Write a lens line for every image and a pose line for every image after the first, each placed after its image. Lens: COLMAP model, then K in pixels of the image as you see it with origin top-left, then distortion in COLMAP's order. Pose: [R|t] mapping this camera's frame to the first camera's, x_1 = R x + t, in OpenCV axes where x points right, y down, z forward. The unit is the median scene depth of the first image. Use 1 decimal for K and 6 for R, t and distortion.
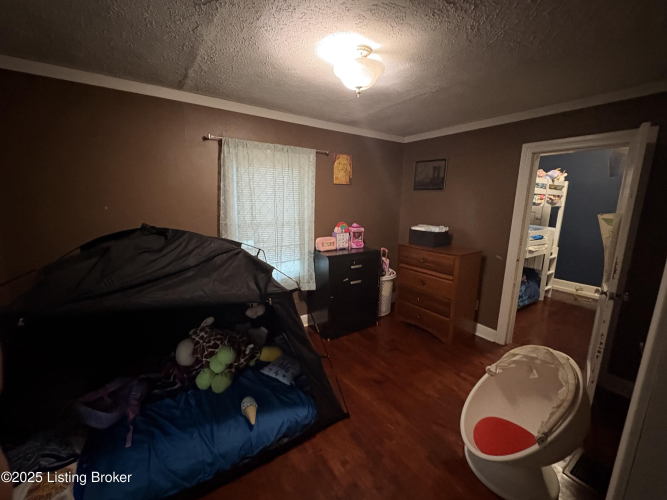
lens RADIAL K [[270.2, 0, 335.2], [0, 270.2, 249.3], [0, 0, 1]] dist [-0.004384, -0.000091]
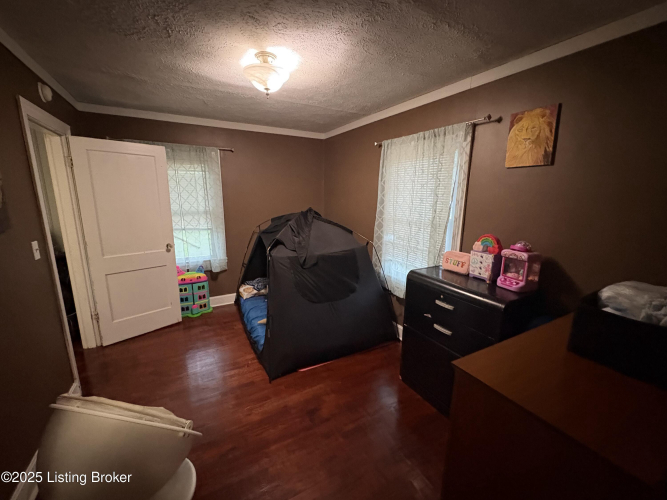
lens RADIAL K [[270.2, 0, 333.3], [0, 270.2, 248.2], [0, 0, 1]] dist [-0.004384, -0.000091]
pose [[-0.074460, 0.179649, -0.980909, 0.663722], [-0.203963, 0.960102, 0.191321, -0.122349], [0.976143, 0.214315, -0.034848, 0.747839]]
